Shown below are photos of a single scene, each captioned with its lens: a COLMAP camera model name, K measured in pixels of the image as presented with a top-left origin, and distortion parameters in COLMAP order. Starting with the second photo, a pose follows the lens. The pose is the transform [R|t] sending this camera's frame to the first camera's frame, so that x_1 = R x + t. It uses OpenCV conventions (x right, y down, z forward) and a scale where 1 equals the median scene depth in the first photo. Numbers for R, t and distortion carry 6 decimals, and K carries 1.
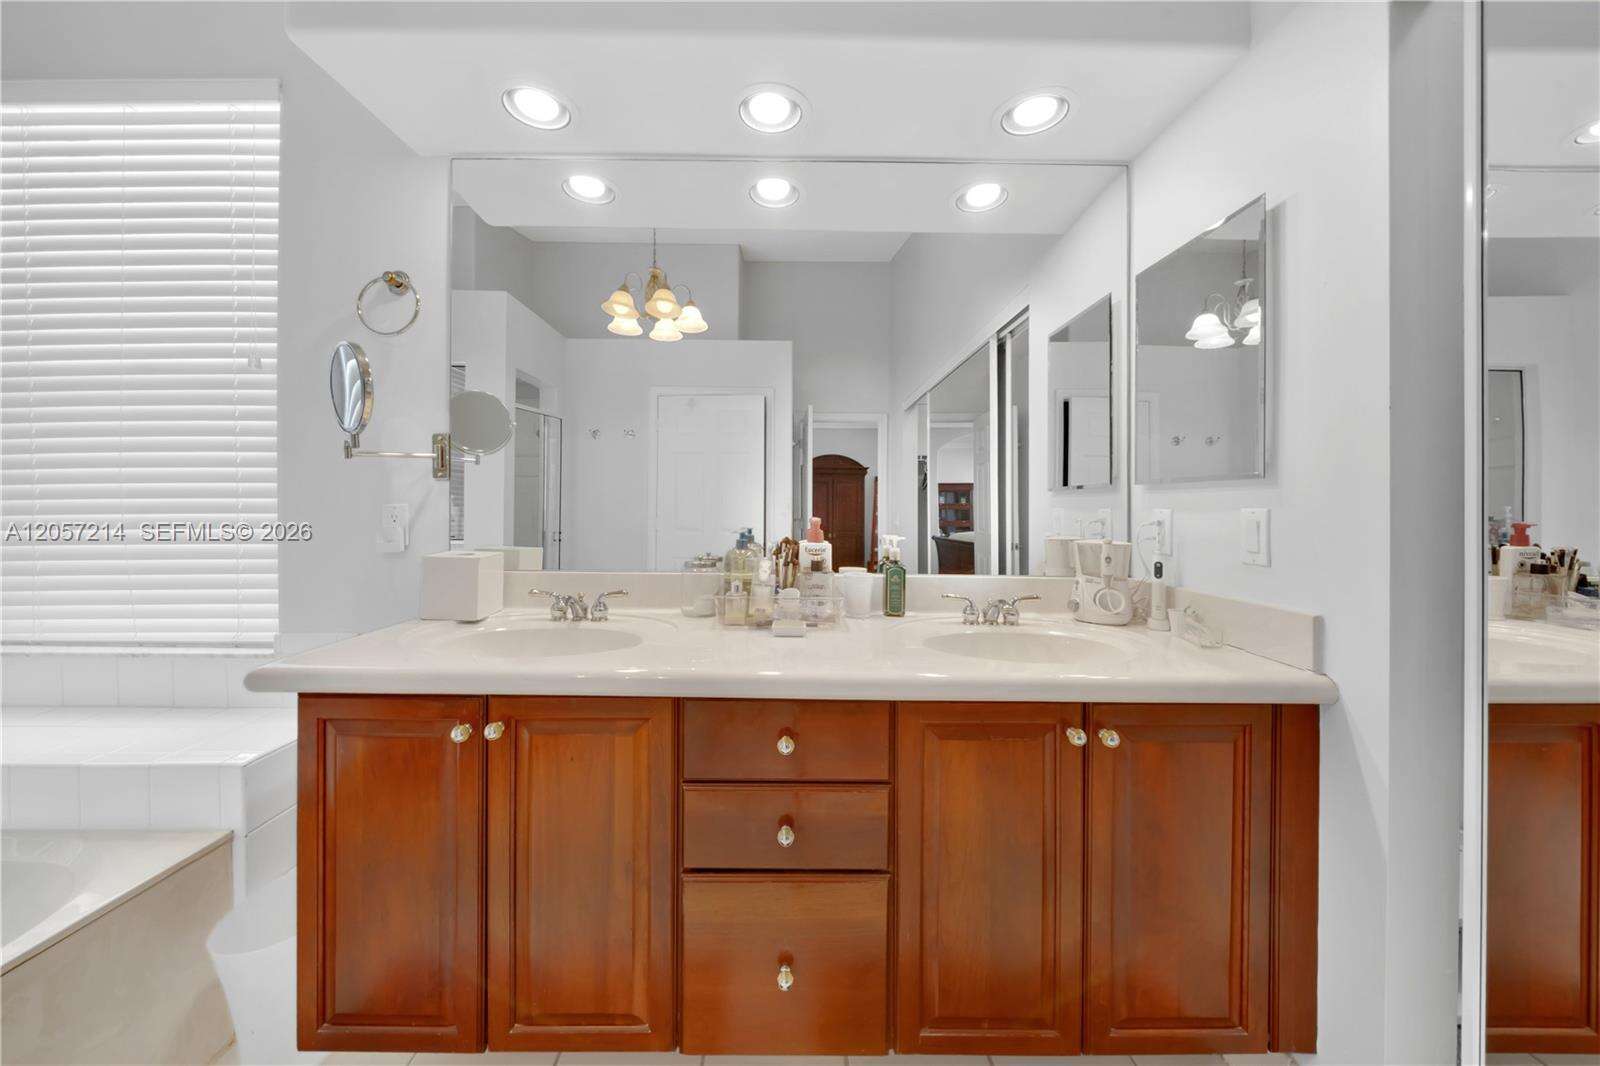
lens RADIAL K [[553.9, 0, 794.2], [0, 553.9, 510.3], [0, 0, 1]] dist [-0.008125, 0.000089]
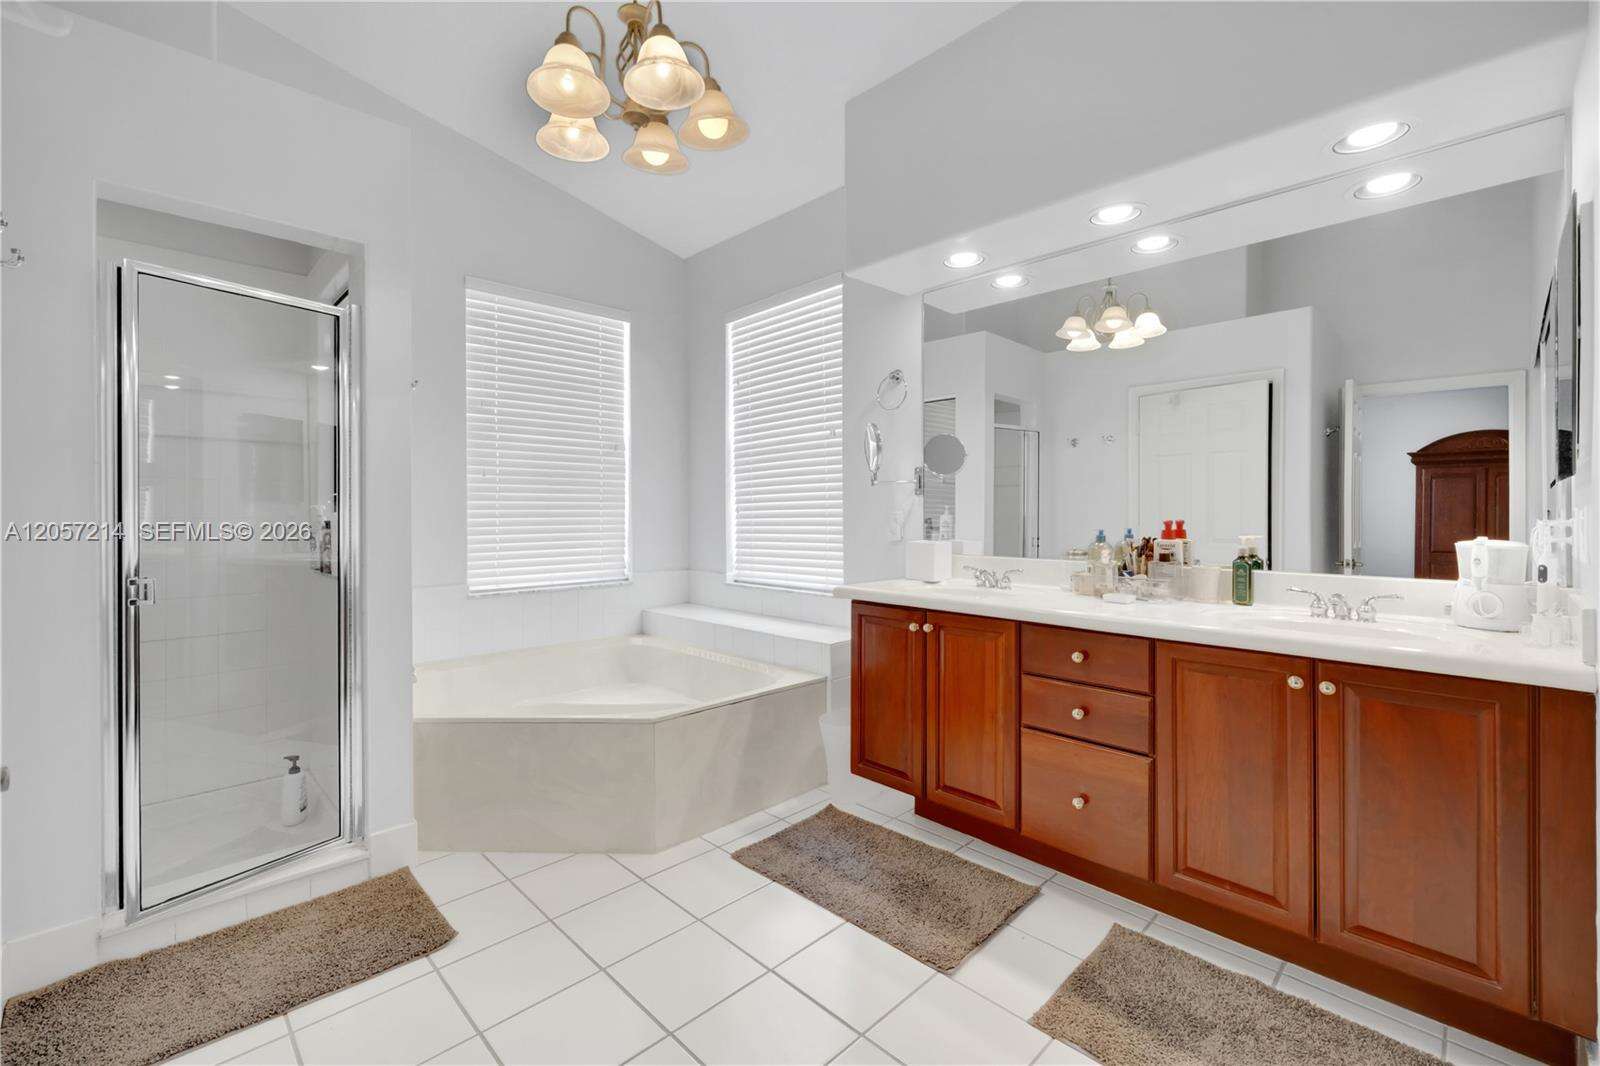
lens RADIAL K [[683.0, 0, 799.6], [0, 683.0, 510.4], [0, 0, 1]] dist [0.003190, 0.000111]
pose [[0.690429, -0.011330, -0.723312, 0.651721], [0.000554, 0.999885, -0.015133, 0.019425], [0.723400, 0.010048, 0.690356, -0.726052]]
